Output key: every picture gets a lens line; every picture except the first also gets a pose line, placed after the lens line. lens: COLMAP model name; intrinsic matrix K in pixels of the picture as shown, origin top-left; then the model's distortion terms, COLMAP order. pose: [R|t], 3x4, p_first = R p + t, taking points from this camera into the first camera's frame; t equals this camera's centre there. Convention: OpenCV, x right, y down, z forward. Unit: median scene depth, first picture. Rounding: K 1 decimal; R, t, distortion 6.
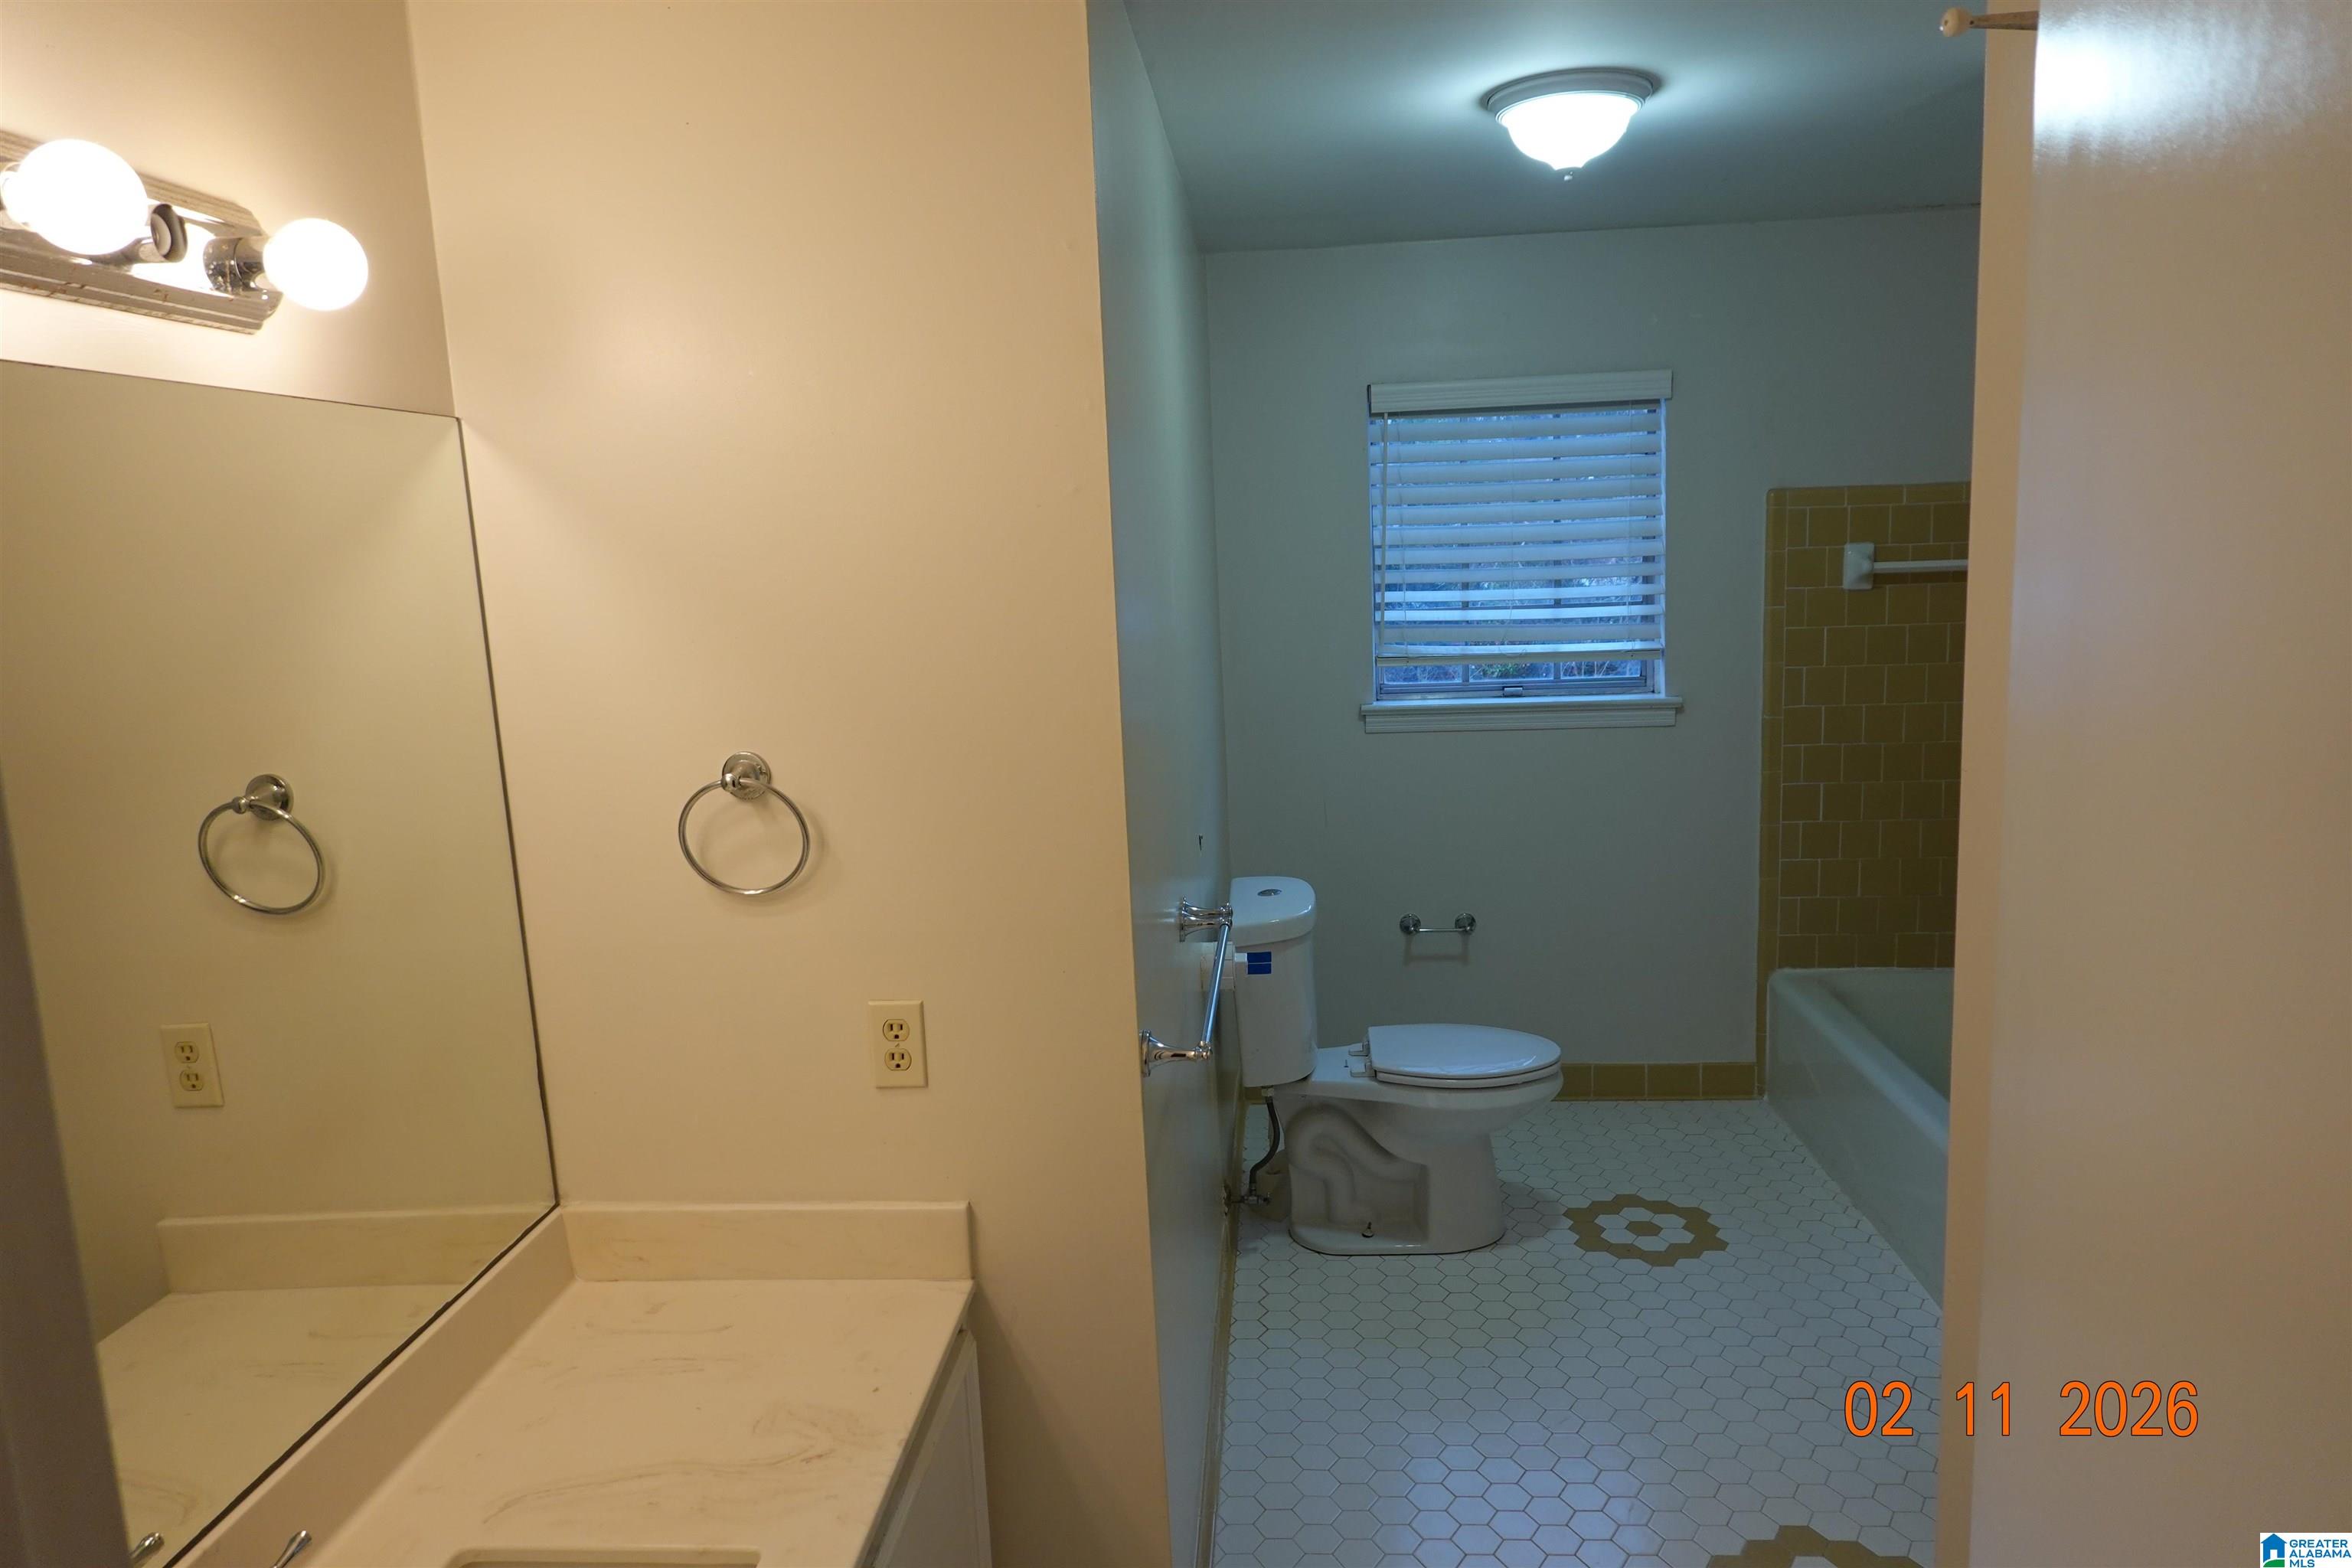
lens RADIAL K [[1584.8, 0, 1191.1], [0, 1584.8, 792.9], [0, 0, 1]] dist [0.016089, -0.005511]
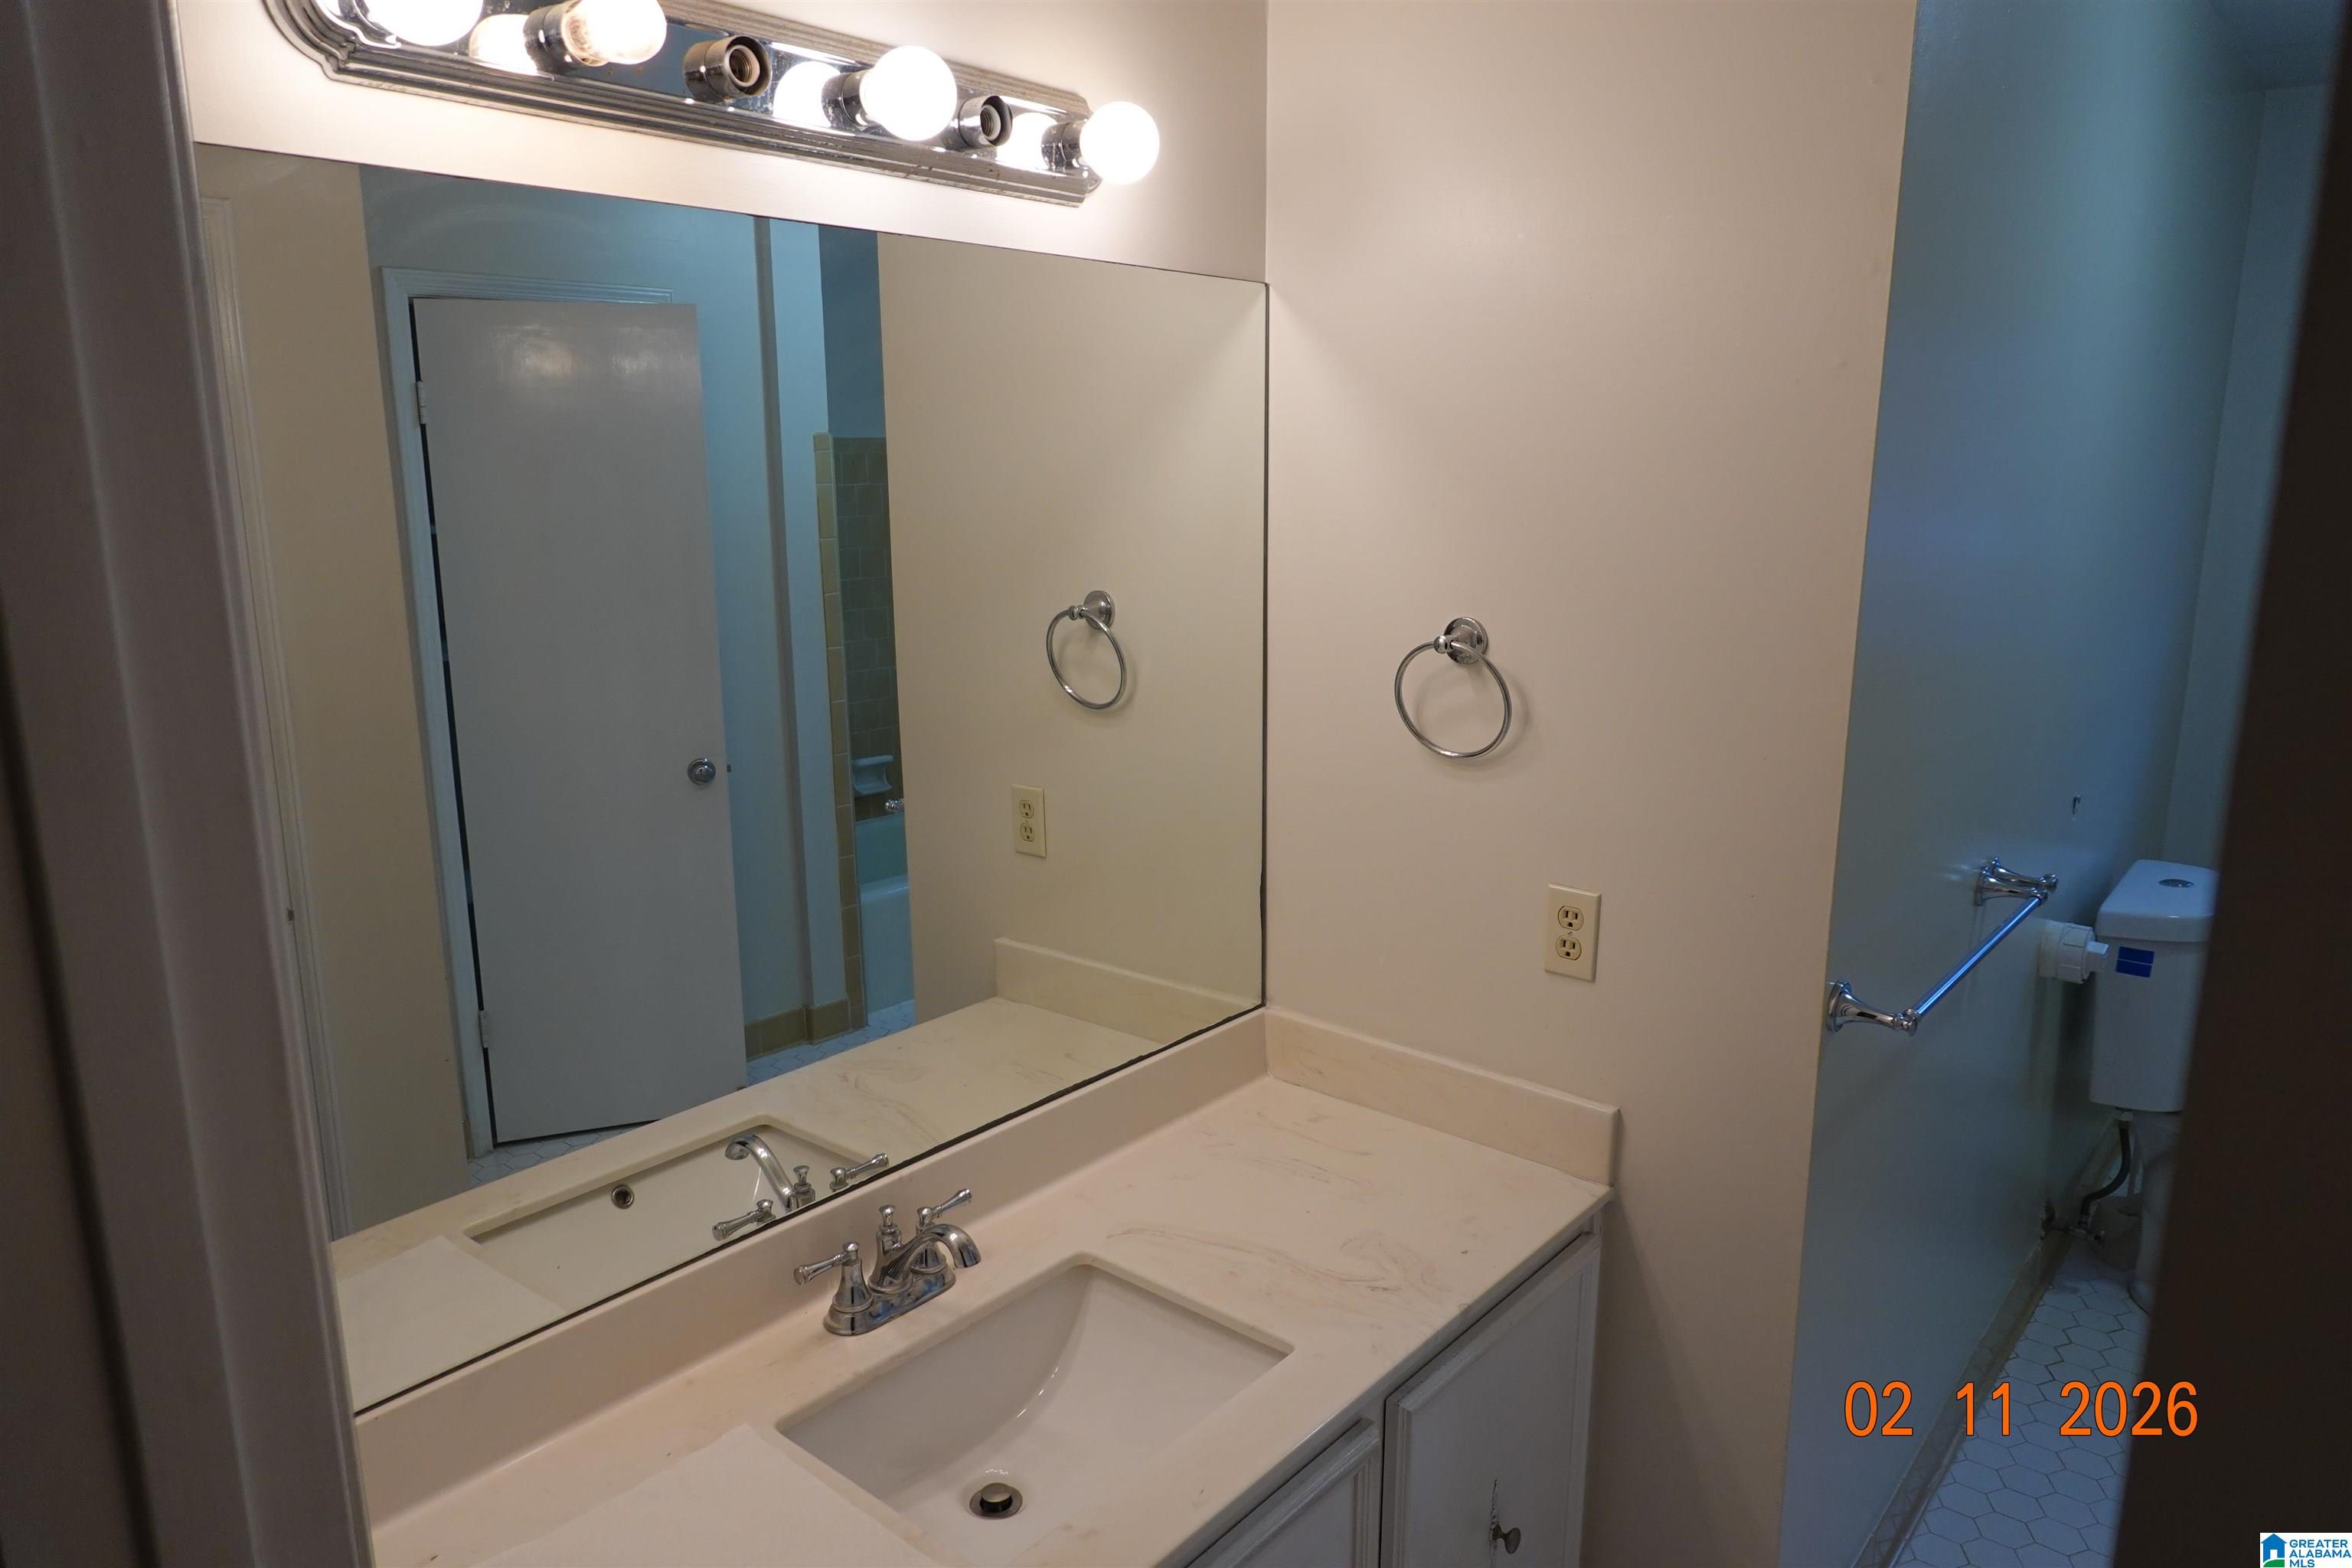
lens RADIAL K [[1584.8, 0, 1192.6], [0, 1584.8, 790.9], [0, 0, 1]] dist [0.016089, -0.005511]
pose [[0.815070, 0.174859, -0.552345, 0.085087], [-0.140443, 0.984564, 0.104445, 0.001104], [0.562083, -0.007557, 0.827046, 0.030266]]
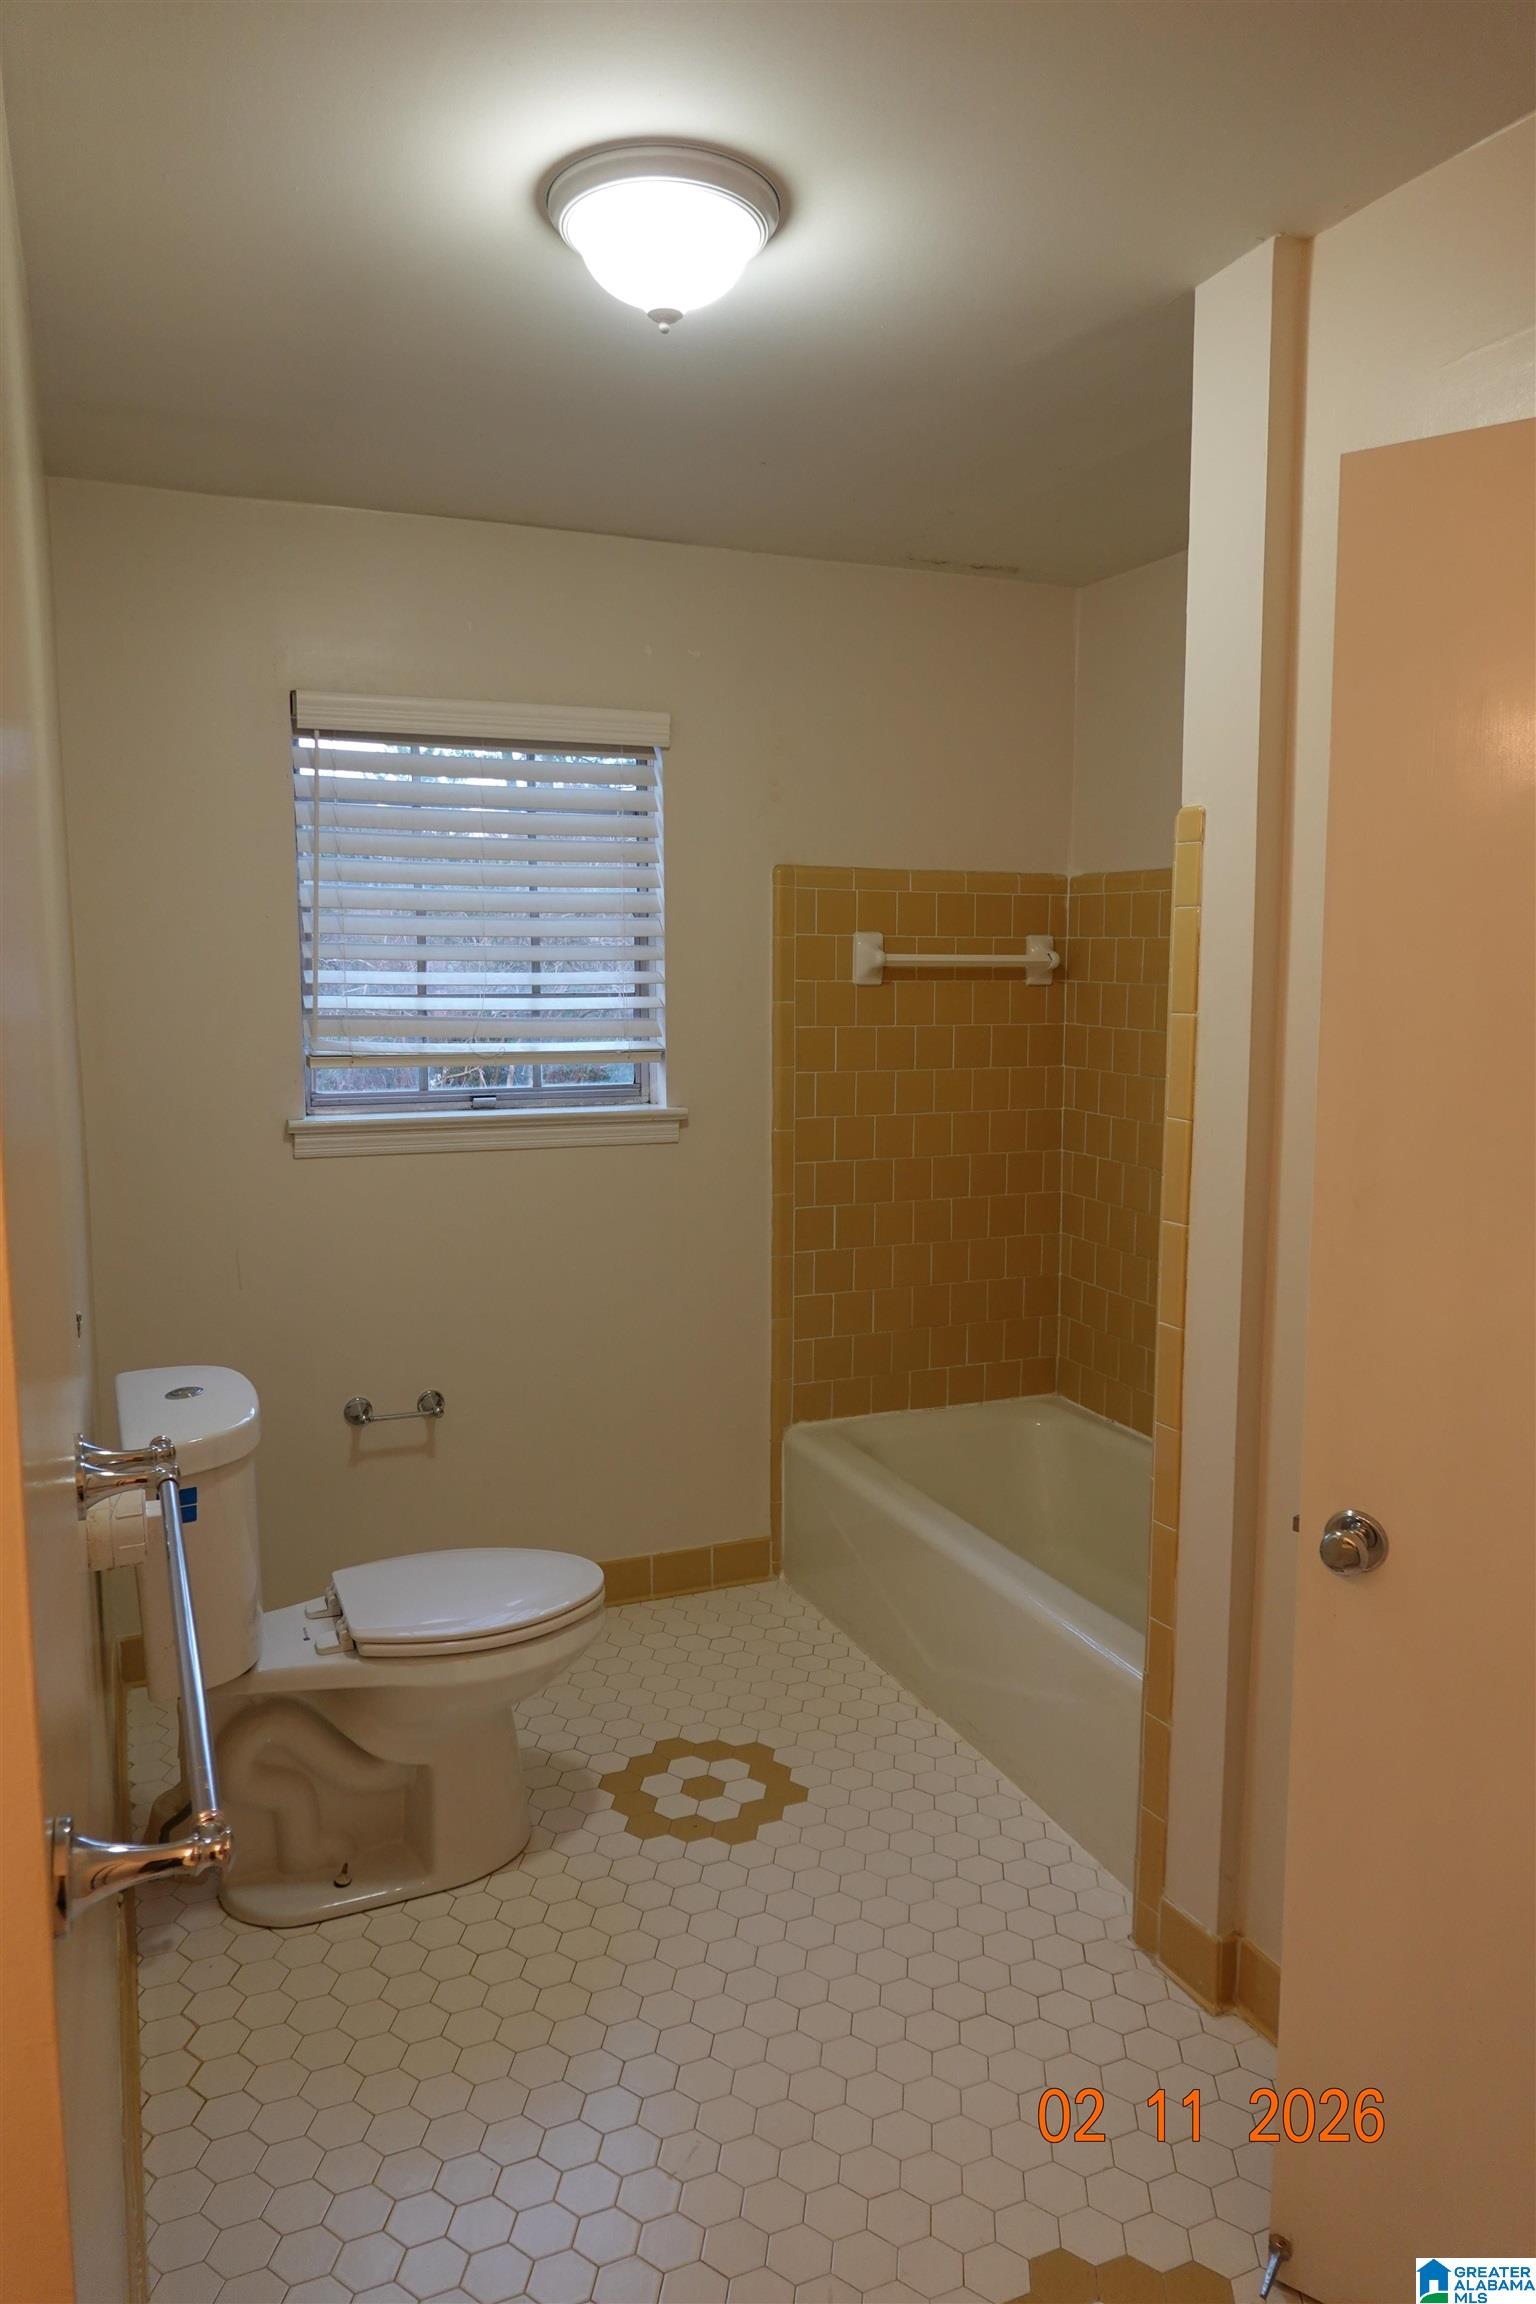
lens RADIAL K [[1552.5, 0, 762.4], [0, 1552.5, 1142.8], [0, 0, 1]] dist [0.016089, -0.005511]
pose [[0.893254, -0.014171, 0.449330, -0.026272], [0.042135, 0.997742, -0.052297, 0.003045], [-0.447574, 0.065647, 0.891834, 0.315905]]
